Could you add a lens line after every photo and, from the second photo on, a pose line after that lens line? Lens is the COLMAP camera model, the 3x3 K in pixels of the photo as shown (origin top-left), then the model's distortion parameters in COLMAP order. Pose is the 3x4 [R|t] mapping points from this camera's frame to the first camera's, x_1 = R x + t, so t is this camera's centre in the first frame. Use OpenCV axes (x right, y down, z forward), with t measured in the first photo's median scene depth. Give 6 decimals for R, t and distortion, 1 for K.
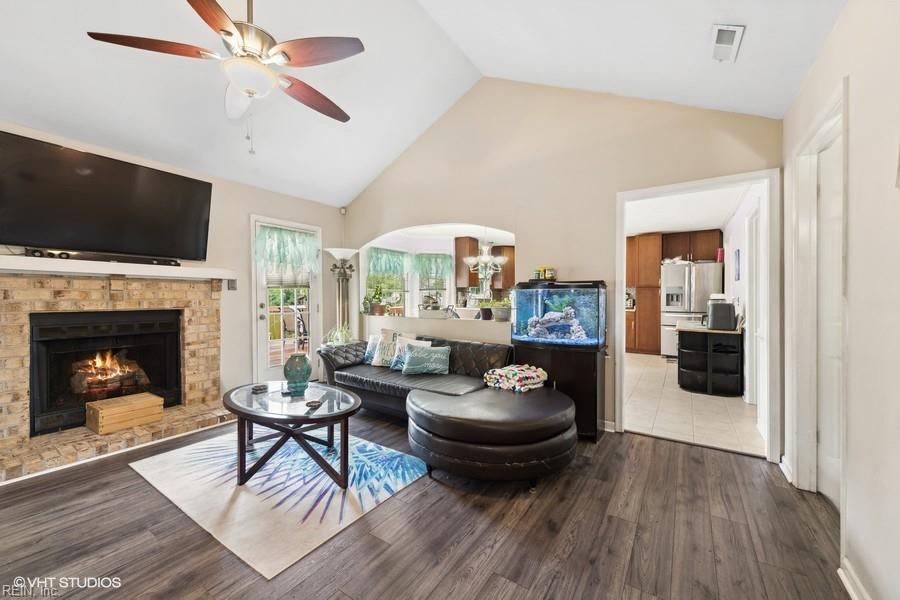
lens RADIAL K [[360.2, 0, 453.8], [0, 360.2, 297.9], [0, 0, 1]] dist [0.003890, -0.000170]
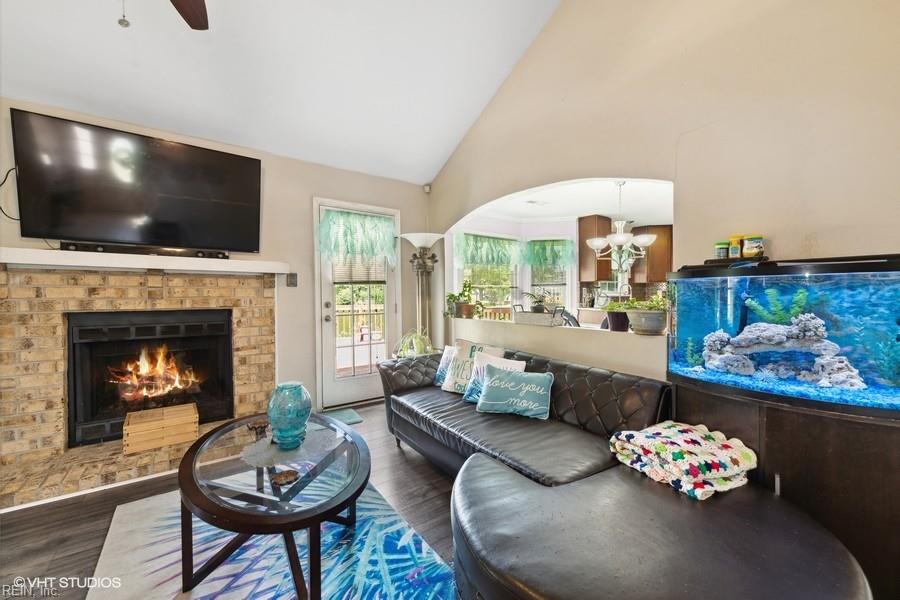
lens RADIAL K [[360.2, 0, 453.8], [0, 360.2, 297.9], [0, 0, 1]] dist [0.003890, -0.000170]
pose [[0.937553, 0.000613, -0.347843, 0.047433], [0.001730, 0.999978, 0.006422, 0.000426], [0.347839, -0.006623, 0.937531, 0.379739]]
